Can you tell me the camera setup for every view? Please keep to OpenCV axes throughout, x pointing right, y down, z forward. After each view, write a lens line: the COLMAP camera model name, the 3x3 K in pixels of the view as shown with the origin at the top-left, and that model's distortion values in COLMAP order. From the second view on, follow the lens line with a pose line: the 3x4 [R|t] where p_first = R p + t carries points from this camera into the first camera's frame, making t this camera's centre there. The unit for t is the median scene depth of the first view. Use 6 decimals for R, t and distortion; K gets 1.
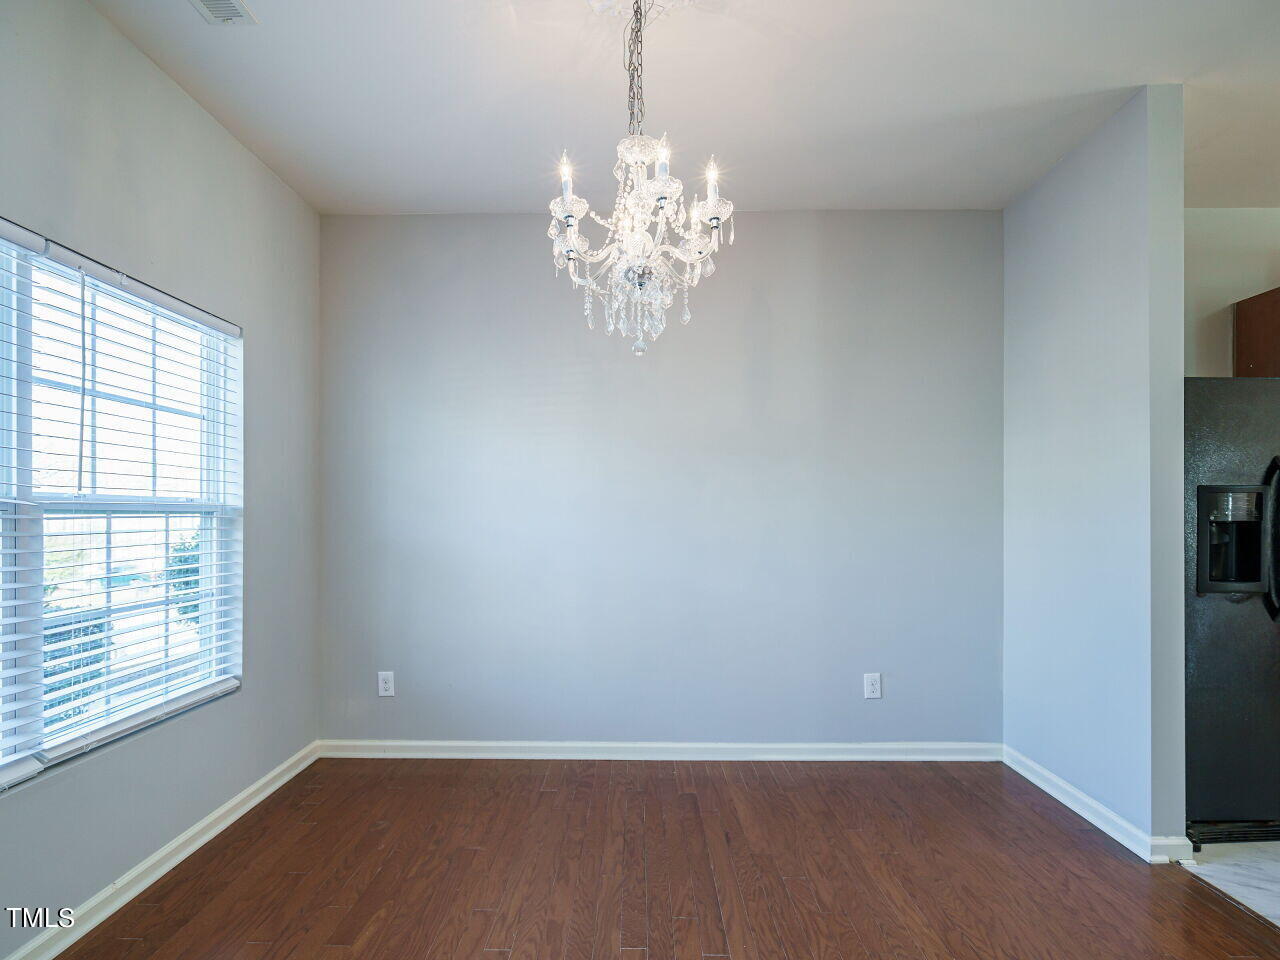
lens RADIAL K [[704.1, 0, 655.8], [0, 704.1, 512.4], [0, 0, 1]] dist [-0.008527, 0.004715]
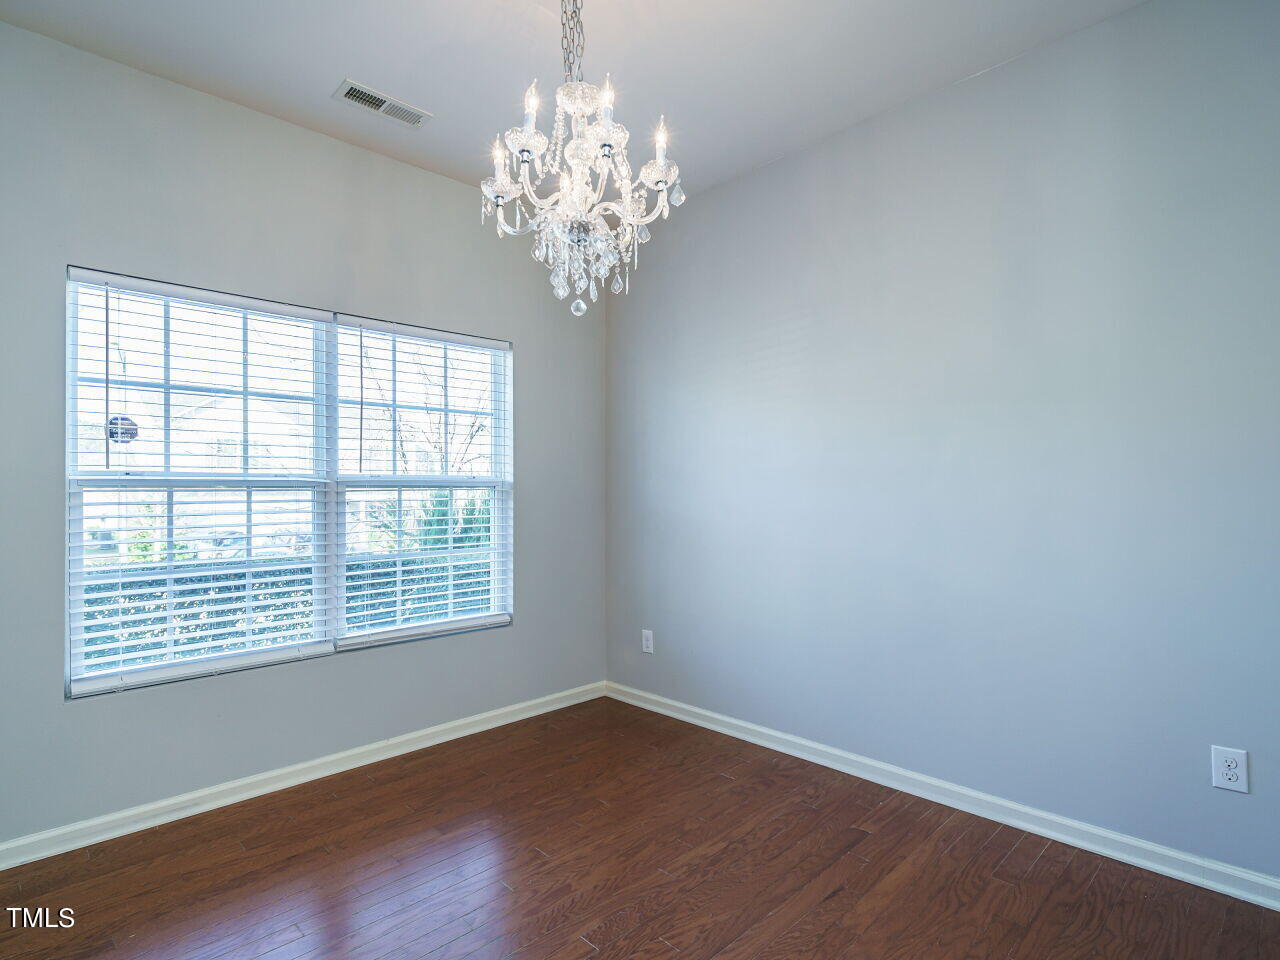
lens RADIAL K [[704.1, 0, 639.5], [0, 704.1, 480.4], [0, 0, 1]] dist [-0.008527, 0.004715]
pose [[0.686924, -0.014109, -0.726592, 0.507380], [0.006380, 0.999890, -0.013384, 0.007867], [0.726701, 0.004559, 0.686938, 0.283993]]
